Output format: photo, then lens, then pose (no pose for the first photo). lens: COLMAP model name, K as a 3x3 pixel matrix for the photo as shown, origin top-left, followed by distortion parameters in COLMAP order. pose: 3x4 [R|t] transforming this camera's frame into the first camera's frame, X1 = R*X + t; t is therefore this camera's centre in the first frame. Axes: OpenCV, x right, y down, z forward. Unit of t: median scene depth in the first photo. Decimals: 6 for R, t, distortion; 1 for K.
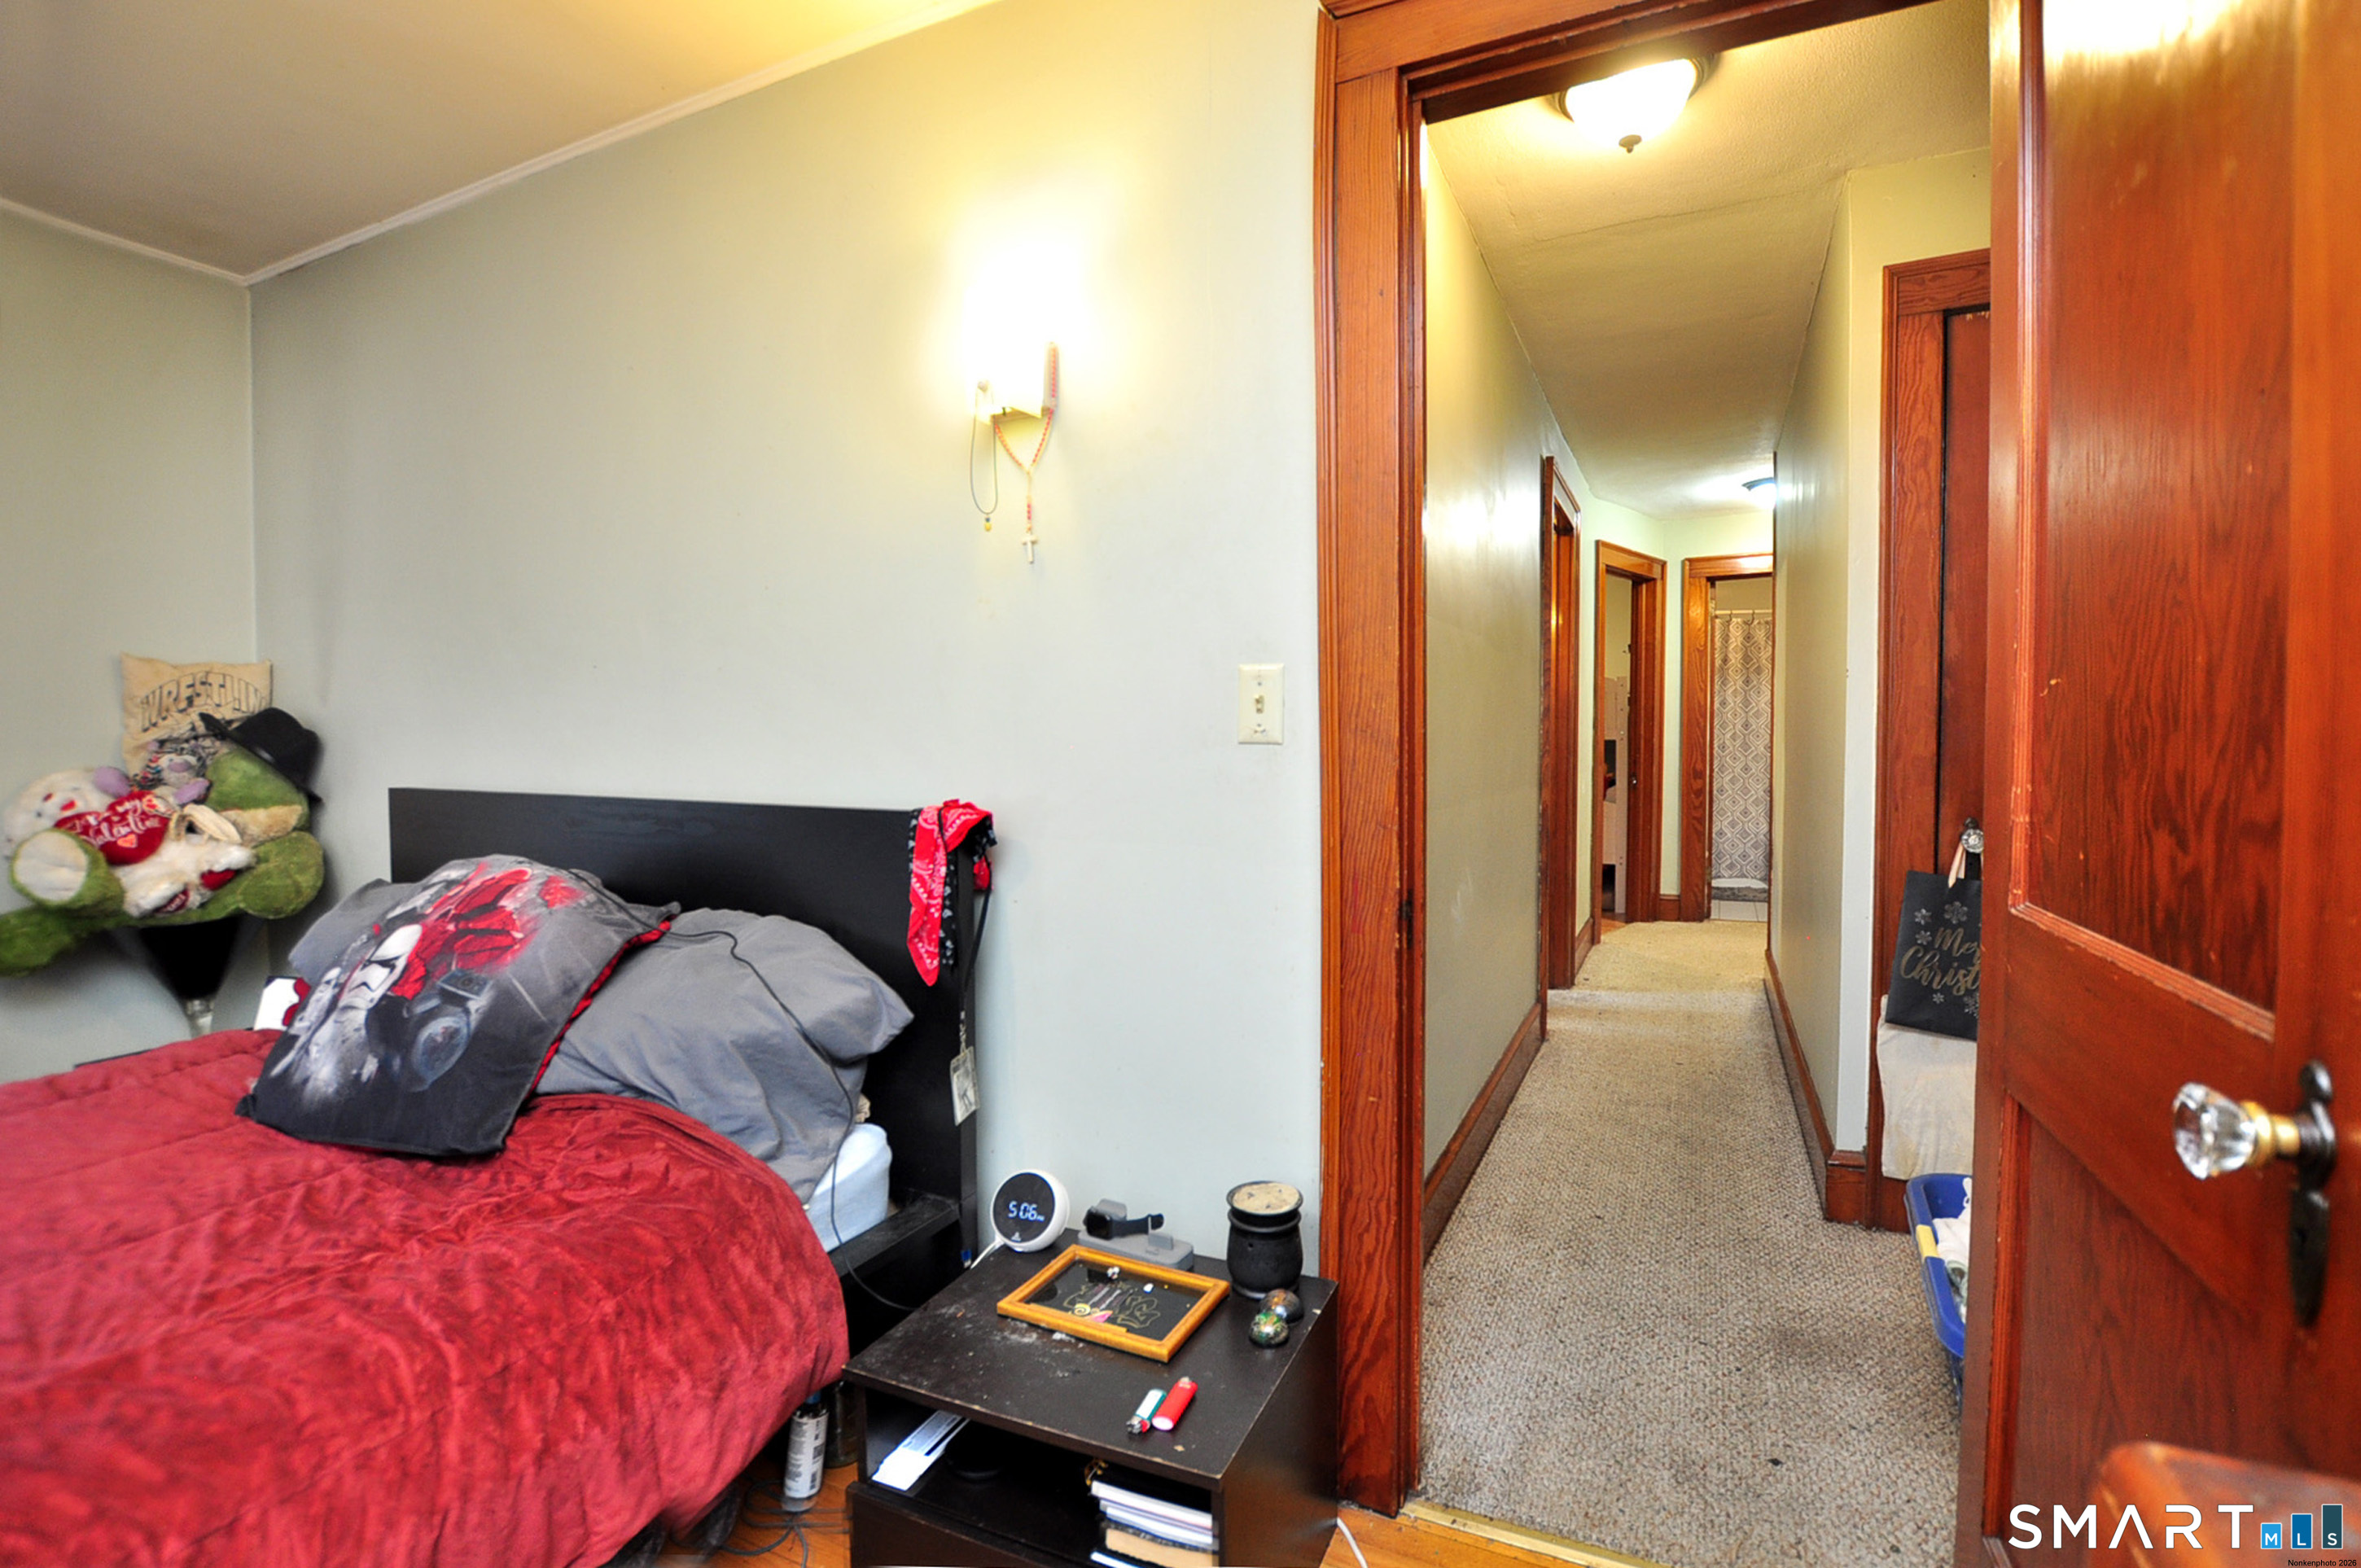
lens RADIAL K [[1029.6, 0, 1208.9], [0, 1029.6, 817.2], [0, 0, 1]] dist [-0.027856, 0.005858]
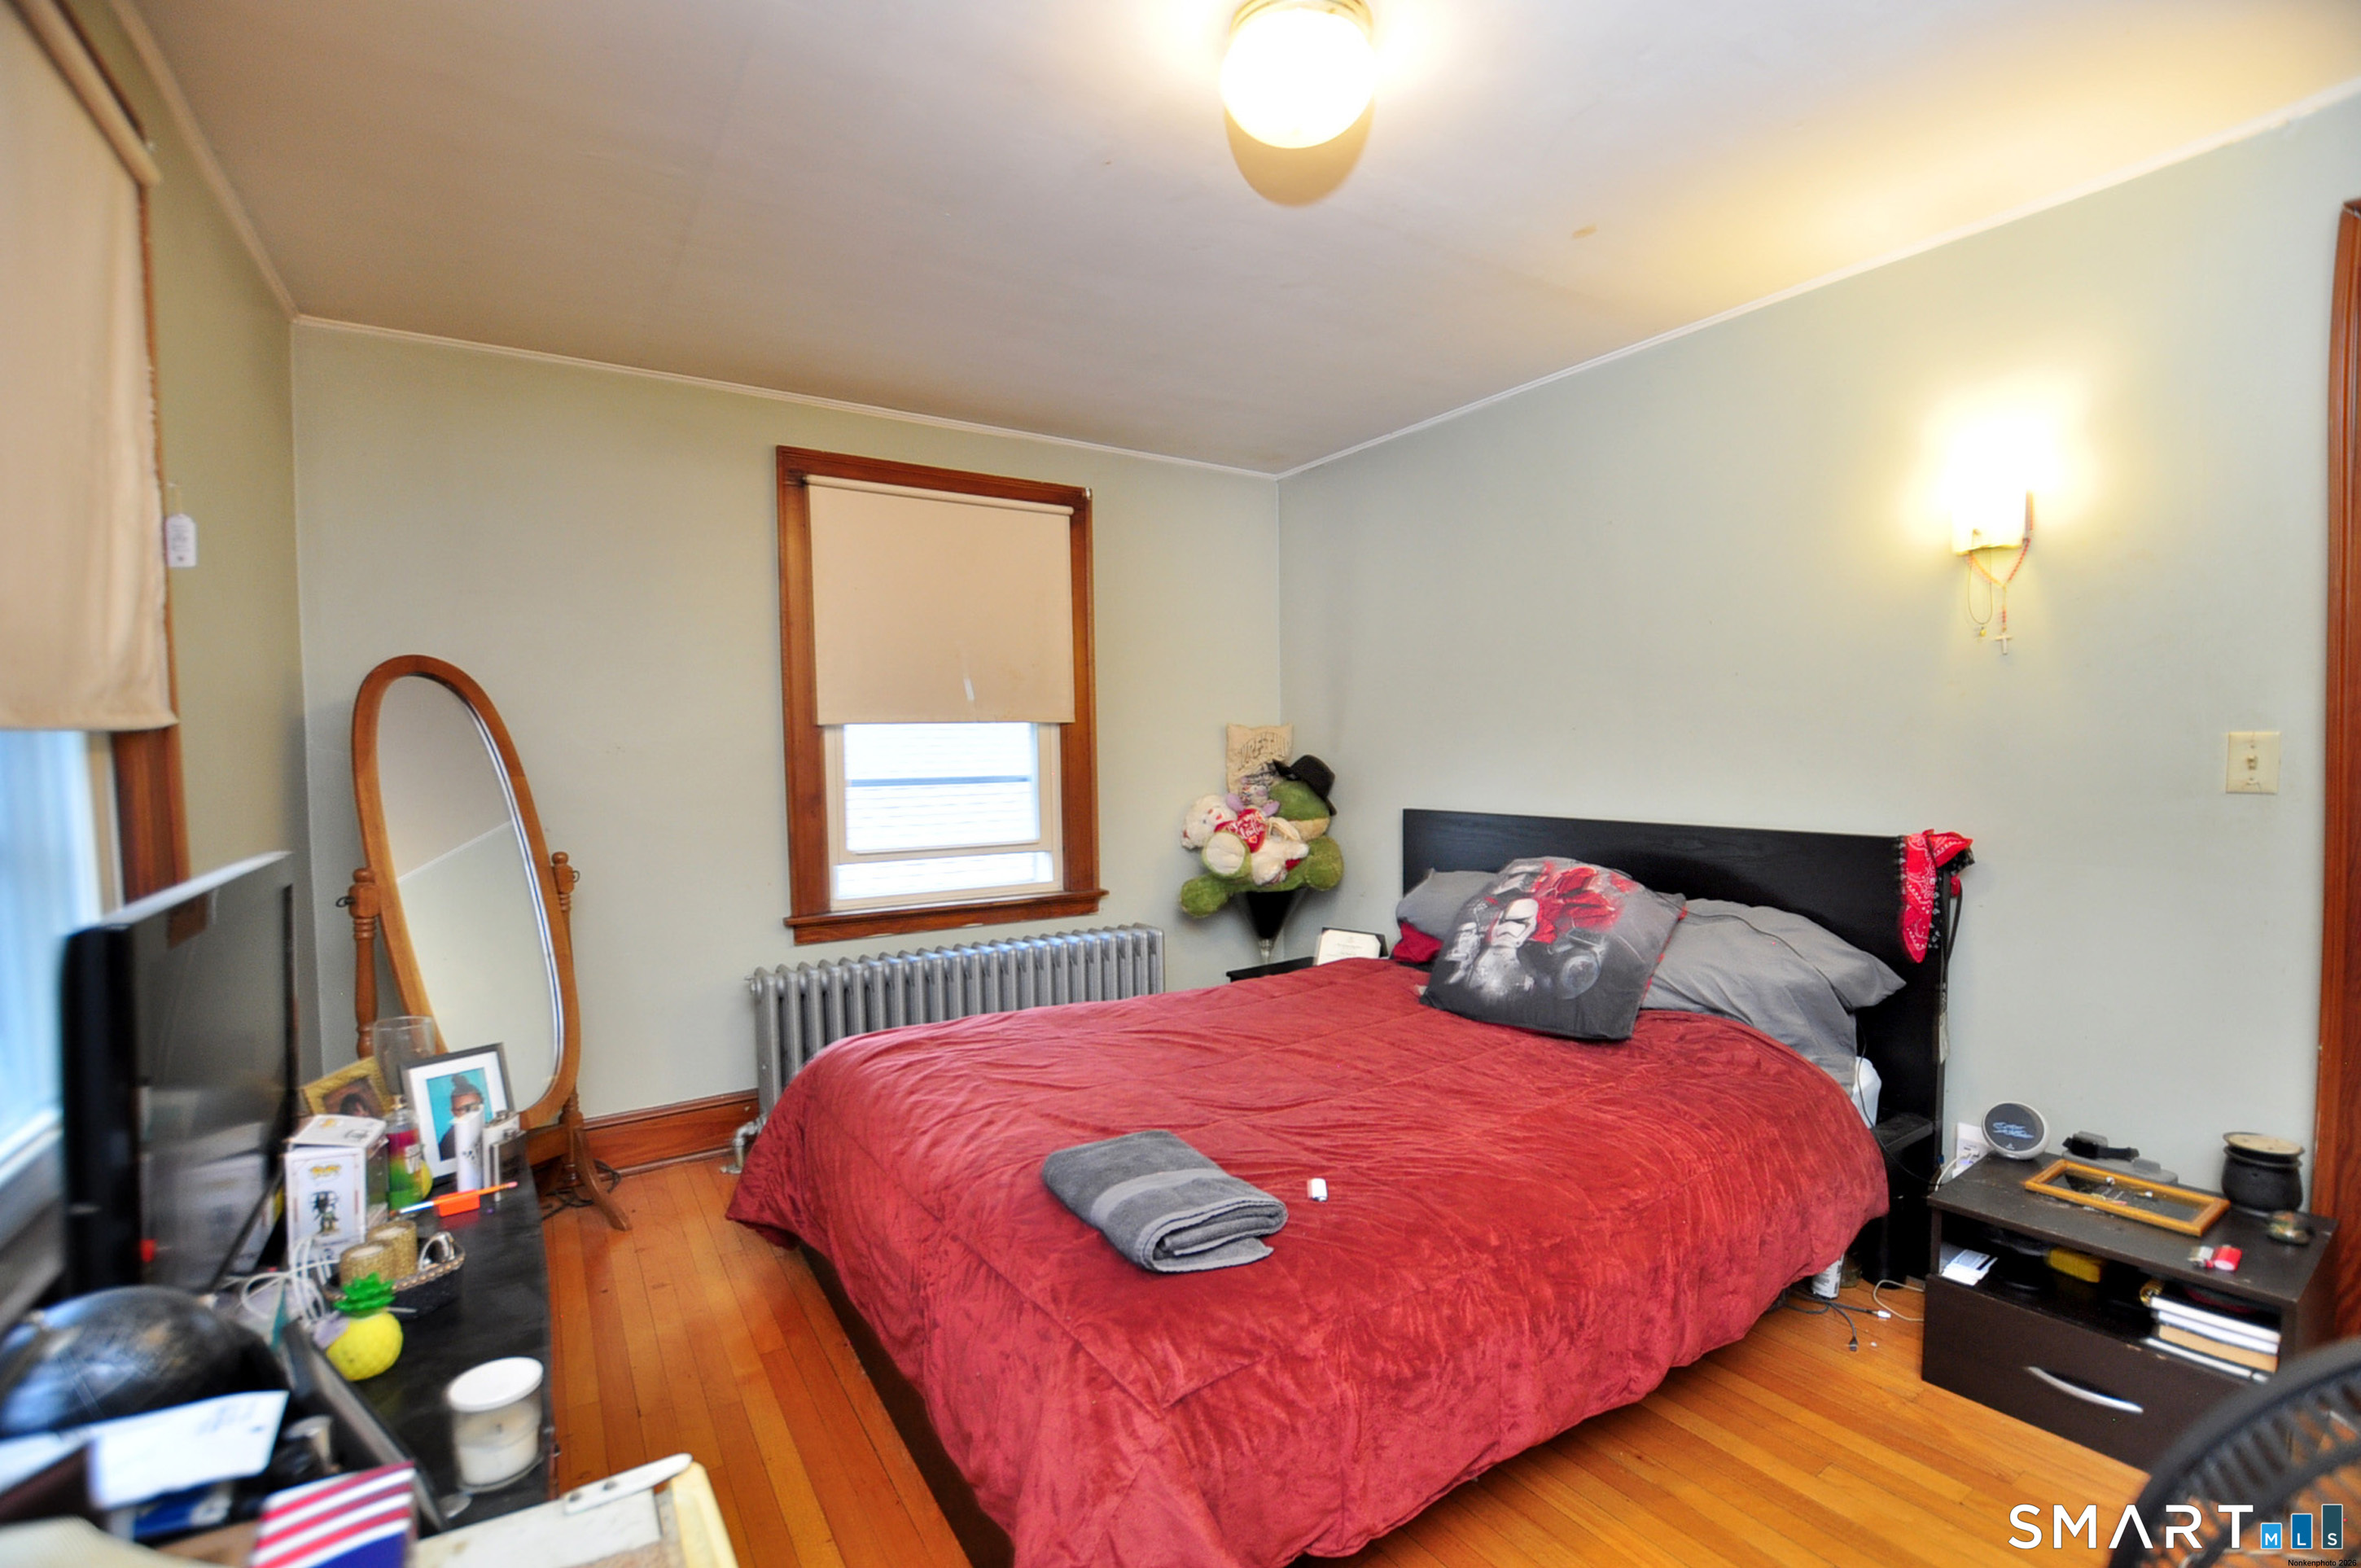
lens RADIAL K [[1029.6, 0, 1208.9], [0, 1029.6, 817.2], [0, 0, 1]] dist [-0.027856, 0.005858]
pose [[0.862758, 0.018368, -0.505283, -0.411327], [-0.023056, 0.999730, -0.003025, -0.007615], [0.505091, 0.014259, 0.862948, -0.693432]]
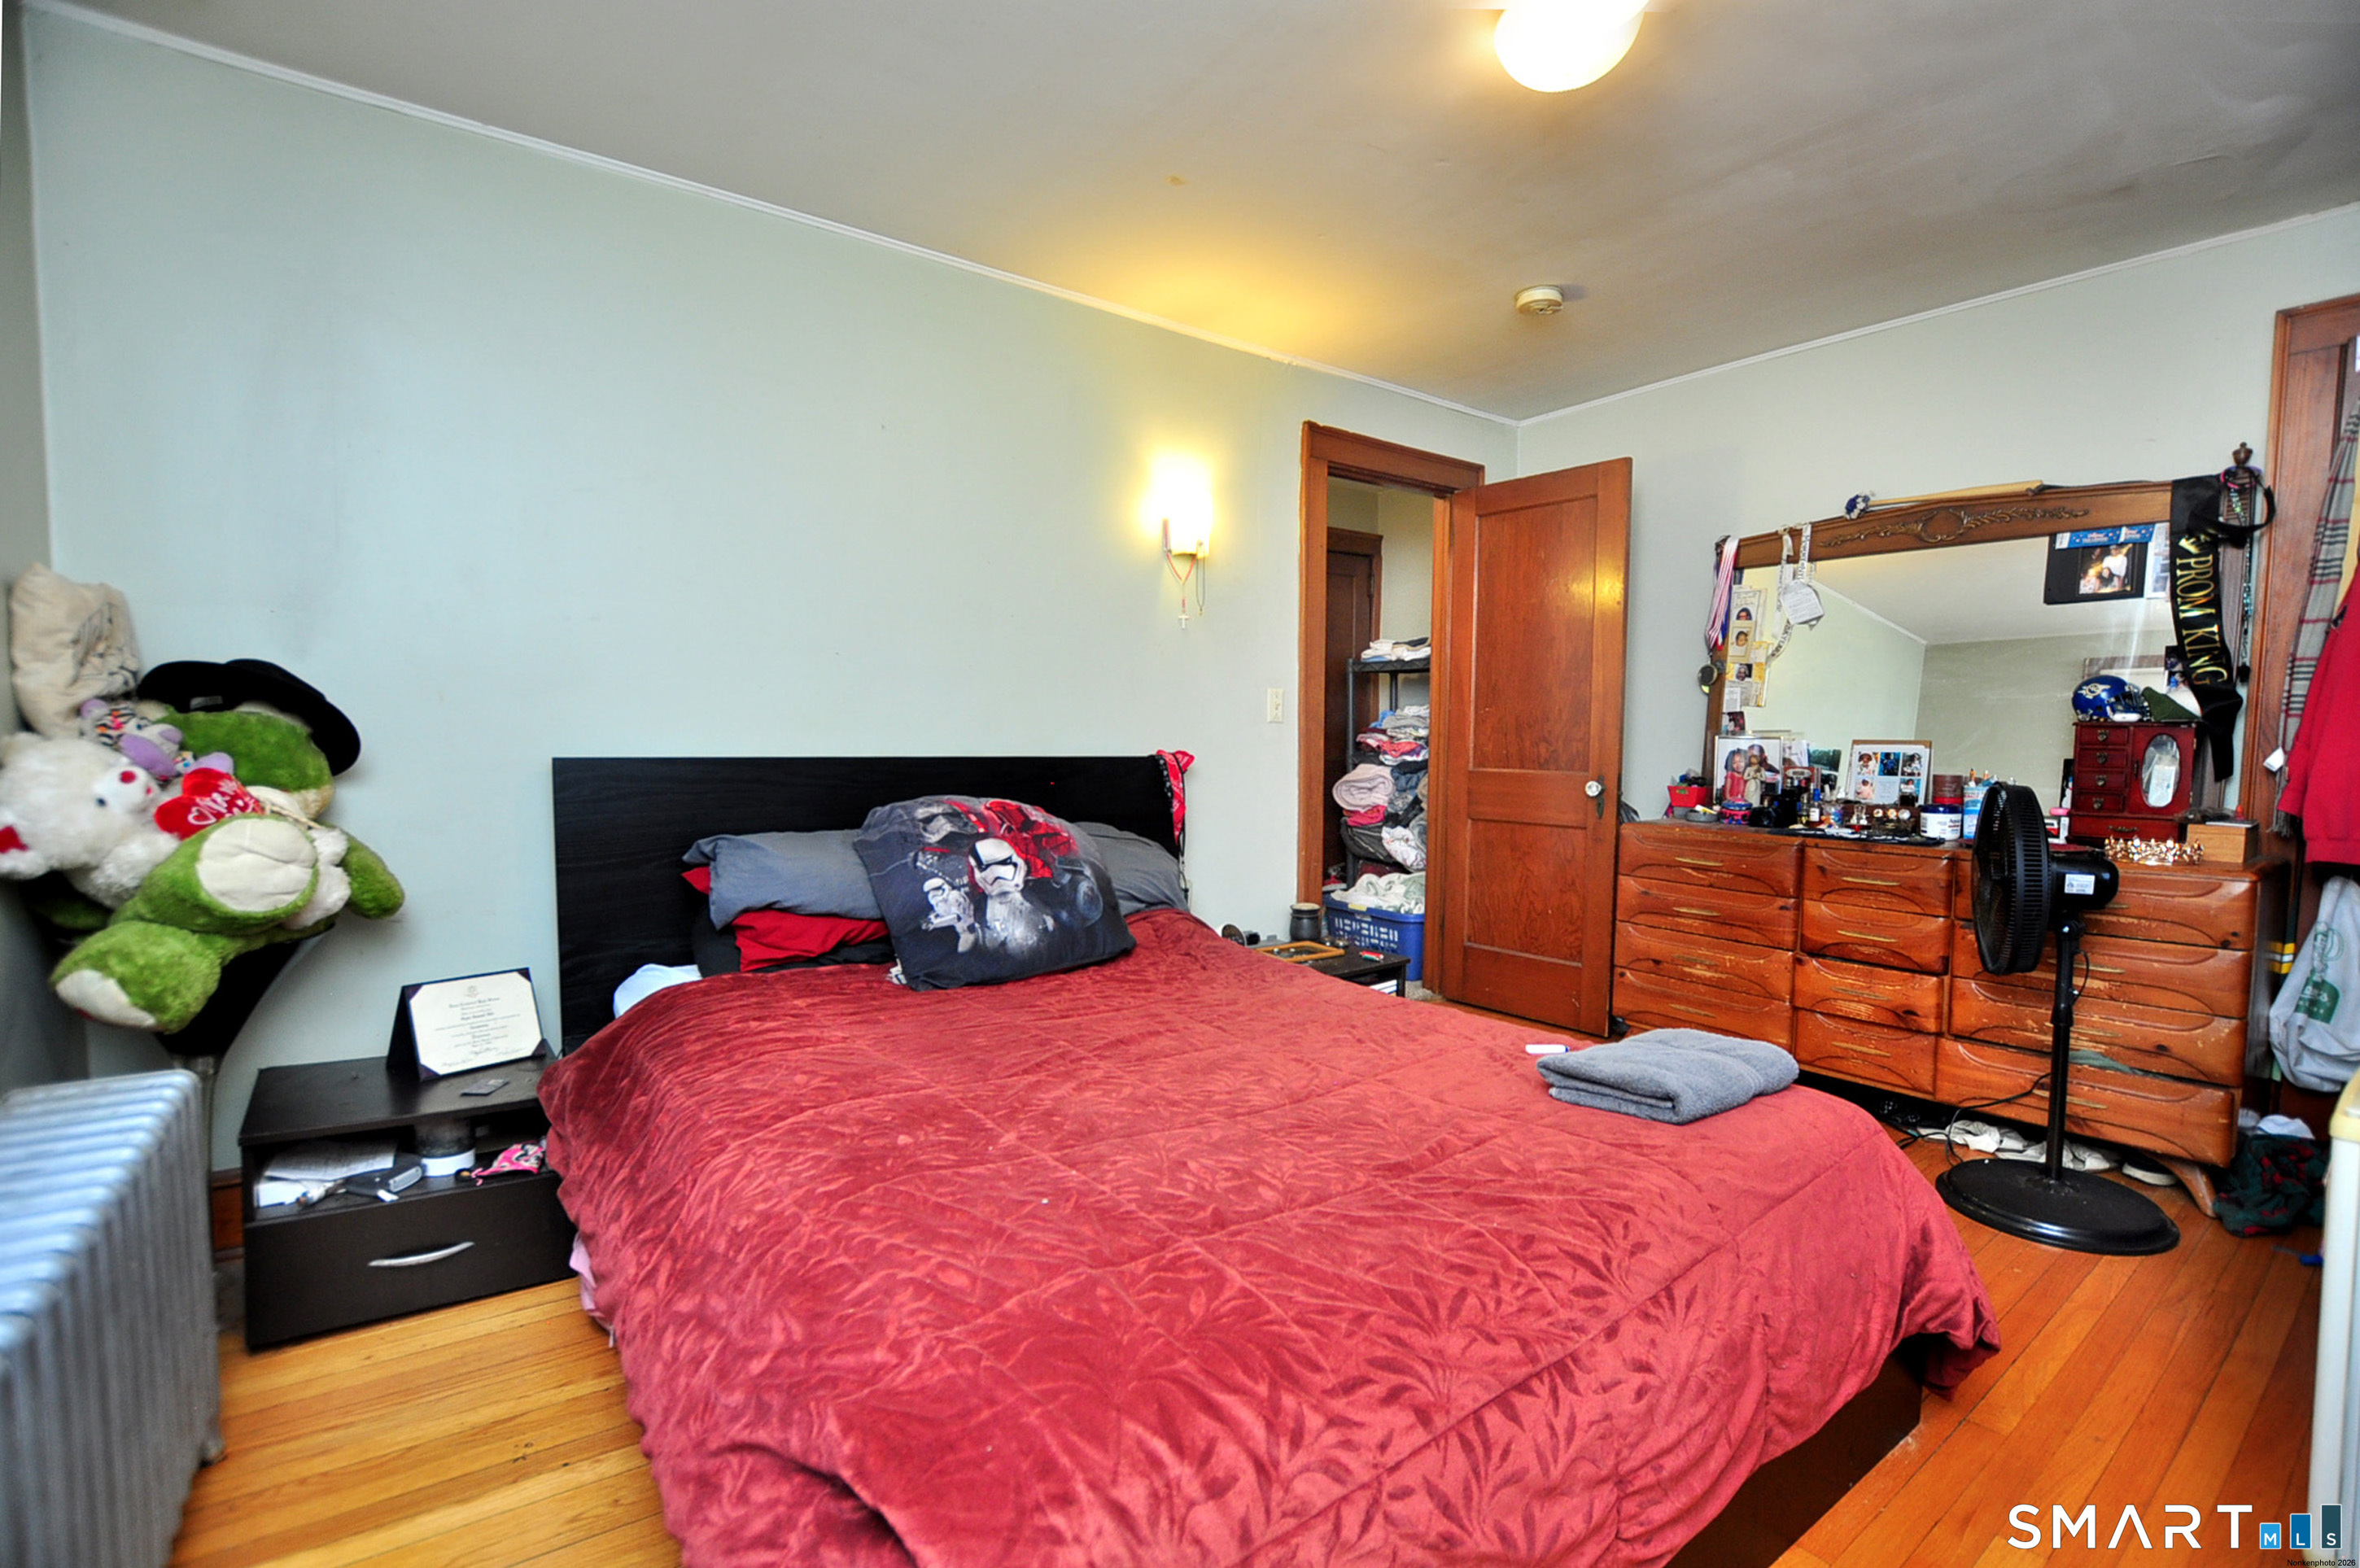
lens RADIAL K [[1029.1, 0, 1208.4], [0, 1029.1, 817.2], [0, 0, 1]] dist [-0.027856, 0.005858]
pose [[0.451960, -0.069764, 0.889306, -2.007749], [0.049880, 0.997354, 0.052890, 0.014152], [-0.890643, 0.020454, 0.454244, 0.057698]]
